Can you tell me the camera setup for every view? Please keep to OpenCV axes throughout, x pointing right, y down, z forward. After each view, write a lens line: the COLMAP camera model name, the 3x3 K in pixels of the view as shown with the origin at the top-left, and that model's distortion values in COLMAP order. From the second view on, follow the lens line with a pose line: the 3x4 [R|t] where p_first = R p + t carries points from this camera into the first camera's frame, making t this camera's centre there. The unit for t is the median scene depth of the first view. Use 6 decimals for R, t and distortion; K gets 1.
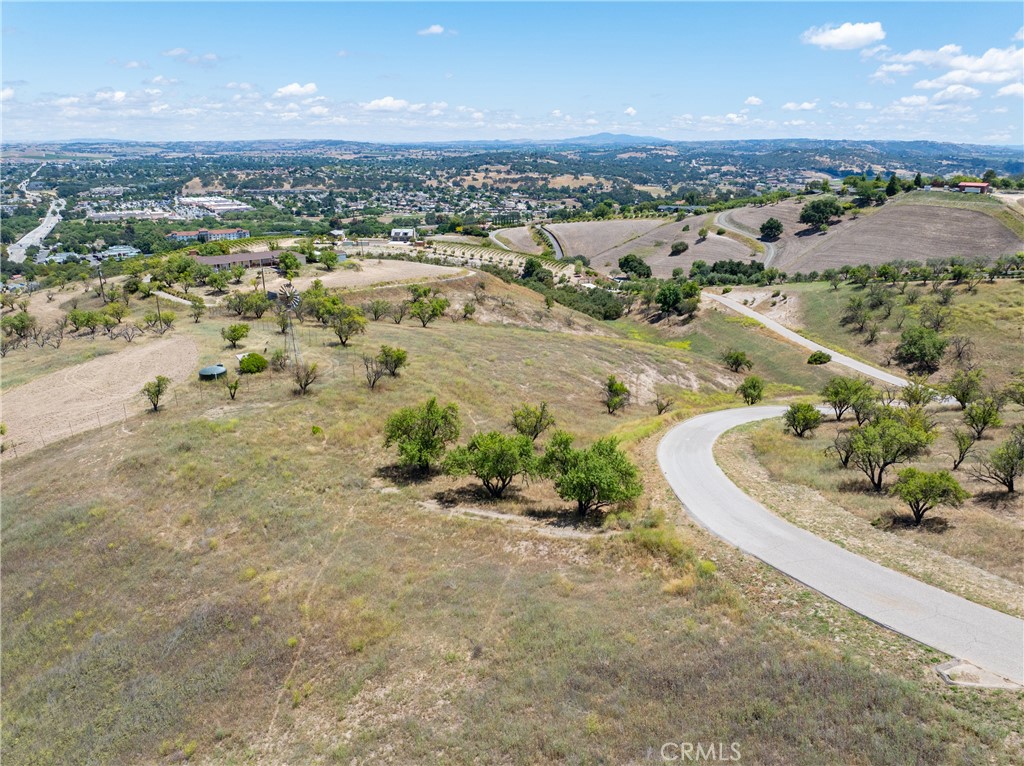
lens RADIAL K [[719.6, 0, 511.0], [0, 719.6, 389.5], [0, 0, 1]] dist [-0.040923, 0.008394]
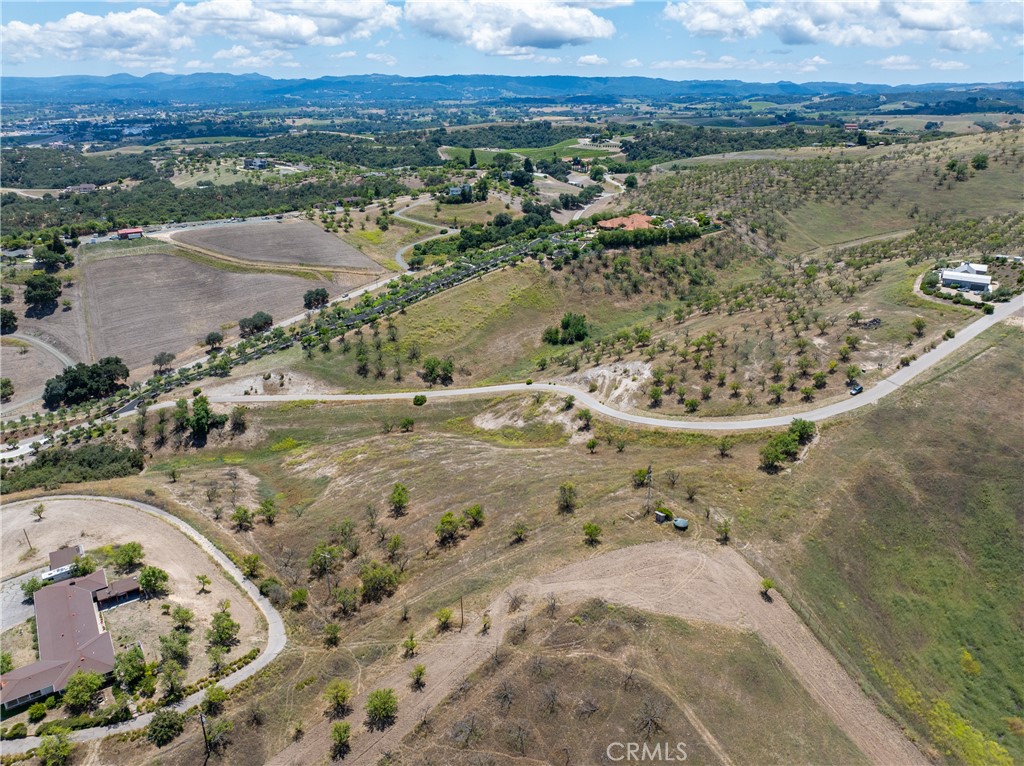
lens RADIAL K [[719.6, 0, 512.4], [0, 719.6, 375.1], [0, 0, 1]] dist [-0.040923, 0.008394]
pose [[0.066749, -0.376472, 0.924020, -0.425663], [0.316045, 0.886377, 0.338305, -0.238592], [-0.946393, 0.269451, 0.178147, 0.210584]]
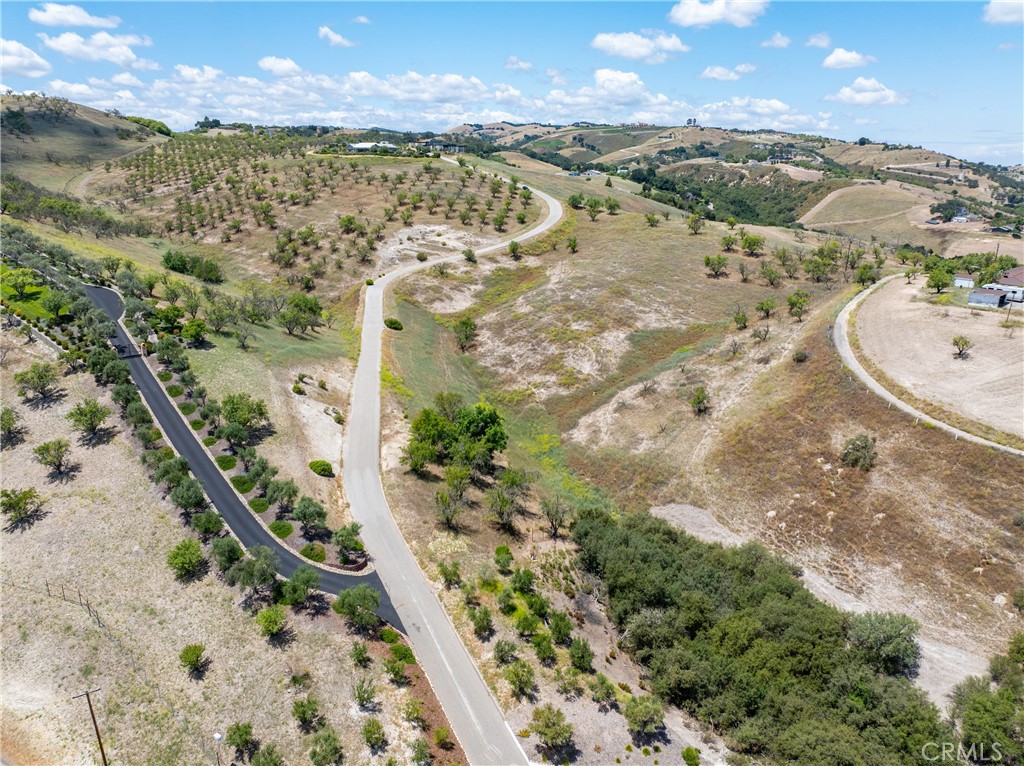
lens RADIAL K [[719.6, 0, 514.6], [0, 719.6, 377.2], [0, 0, 1]] dist [-0.040923, 0.008394]
pose [[-0.995412, 0.015478, -0.094424, 0.146453], [-0.042169, 0.814862, 0.578118, -0.264618], [0.085890, 0.579448, -0.810471, 0.825226]]
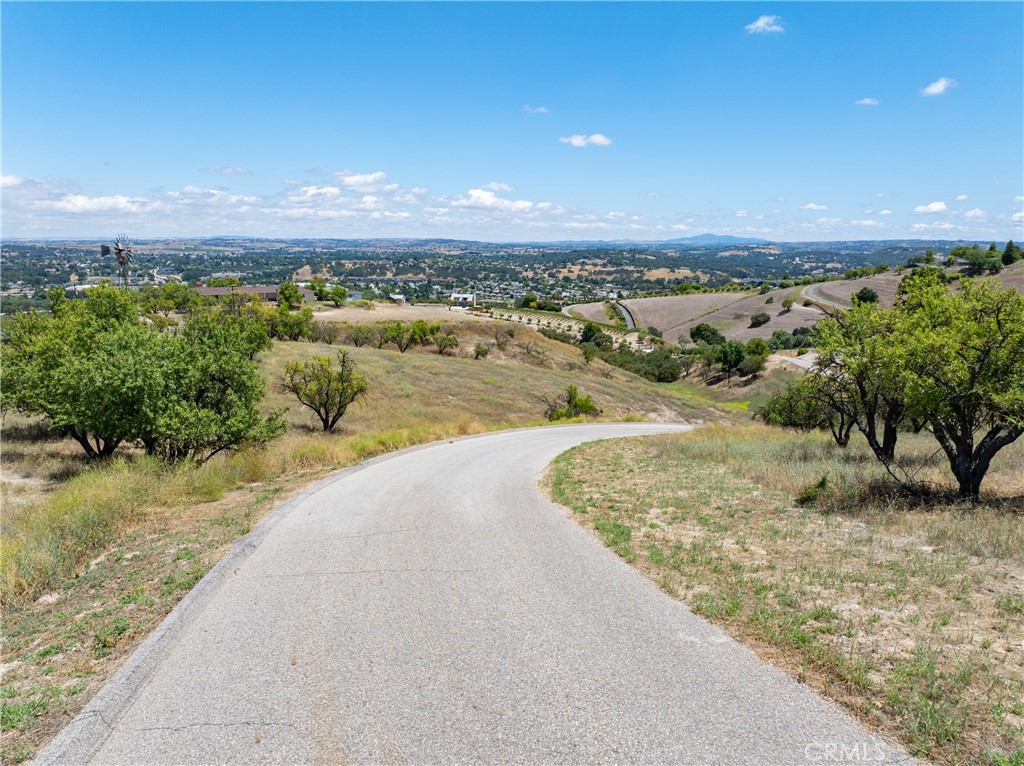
lens RADIAL K [[719.6, 0, 510.3], [0, 719.6, 383.2], [0, 0, 1]] dist [-0.040923, 0.008394]
pose [[0.990043, 0.032528, -0.136958, 0.046136], [-0.051165, 0.989545, -0.134843, 0.020145], [0.131140, 0.140508, 0.981356, 0.074911]]
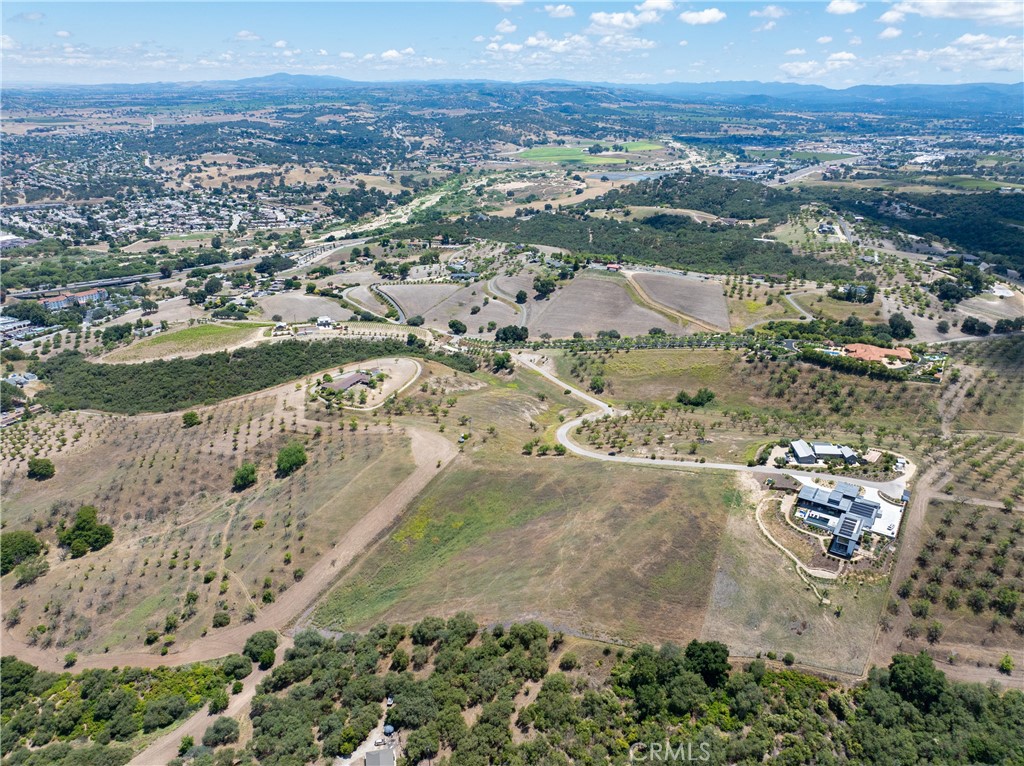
lens RADIAL K [[719.6, 0, 503.2], [0, 719.6, 376.6], [0, 0, 1]] dist [-0.040923, 0.008394]
pose [[0.919536, -0.152216, 0.362330, -0.378338], [0.130089, 0.987864, 0.084860, -0.167186], [-0.370850, -0.030896, 0.928179, -0.713151]]
